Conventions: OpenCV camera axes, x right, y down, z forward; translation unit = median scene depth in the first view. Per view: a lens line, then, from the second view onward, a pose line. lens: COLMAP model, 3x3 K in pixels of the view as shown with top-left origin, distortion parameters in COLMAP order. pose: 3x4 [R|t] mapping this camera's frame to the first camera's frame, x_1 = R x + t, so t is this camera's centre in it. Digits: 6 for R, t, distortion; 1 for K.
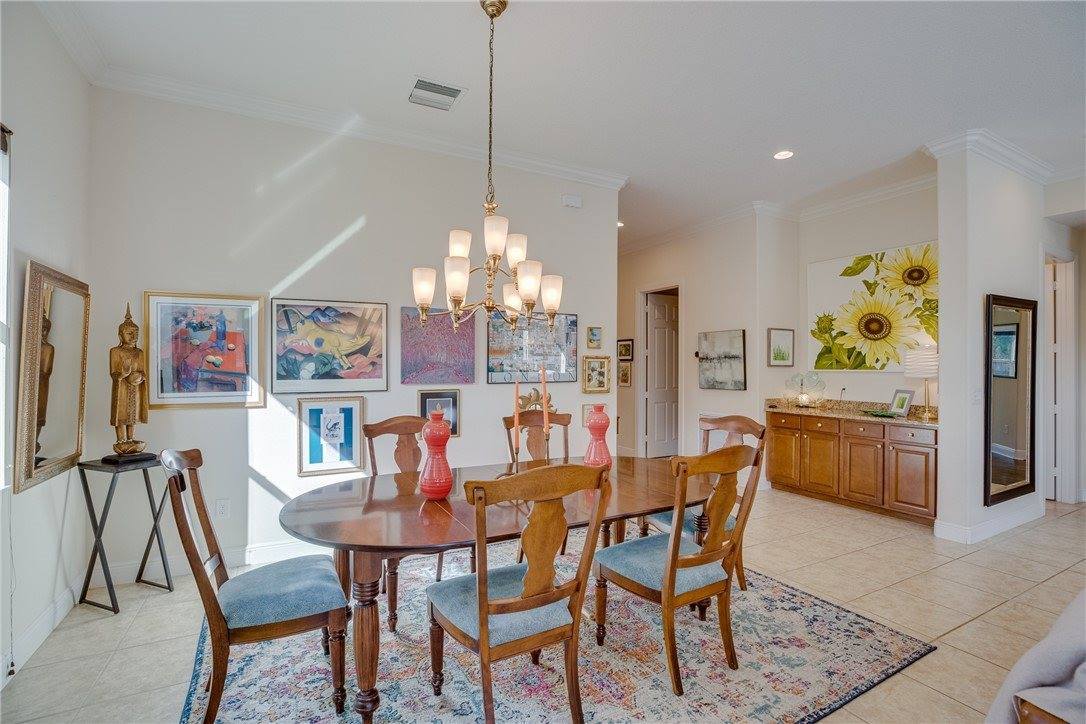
lens RADIAL K [[499.5, 0, 545.4], [0, 499.5, 362.4], [0, 0, 1]] dist [-0.042190, 0.012398]
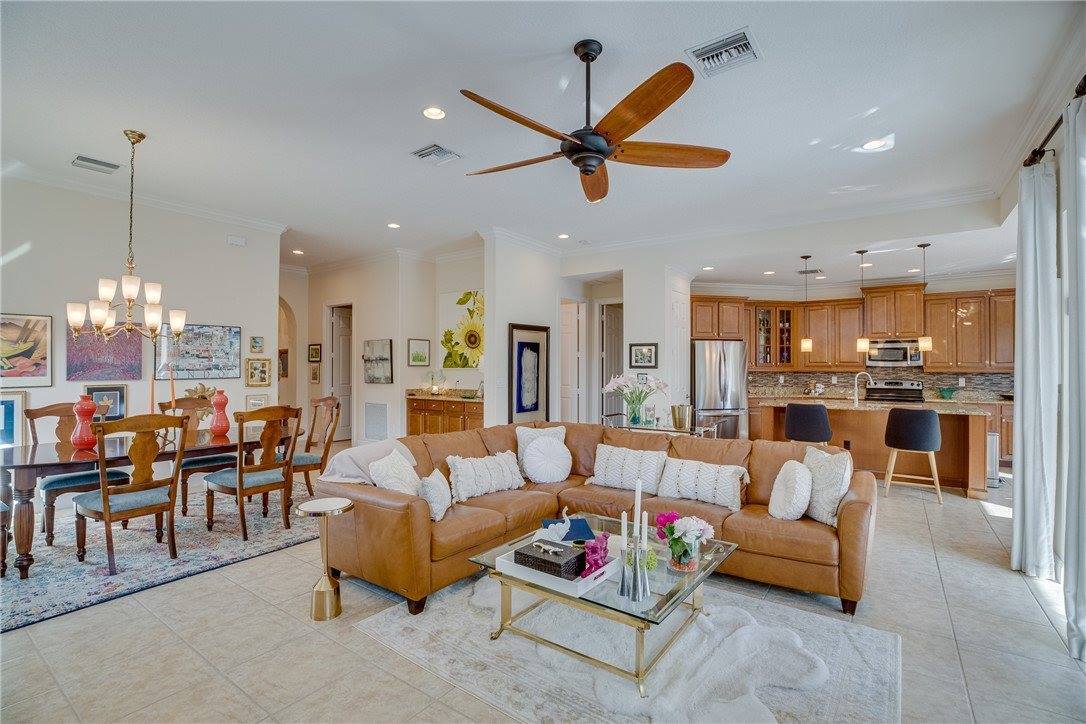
lens RADIAL K [[499.5, 0, 545.0], [0, 499.5, 360.3], [0, 0, 1]] dist [-0.042190, 0.012398]
pose [[0.895006, 0.001734, 0.446052, 0.194733], [0.000539, 0.999988, -0.004967, -0.000851], [-0.446055, 0.004686, 0.894993, -0.503960]]
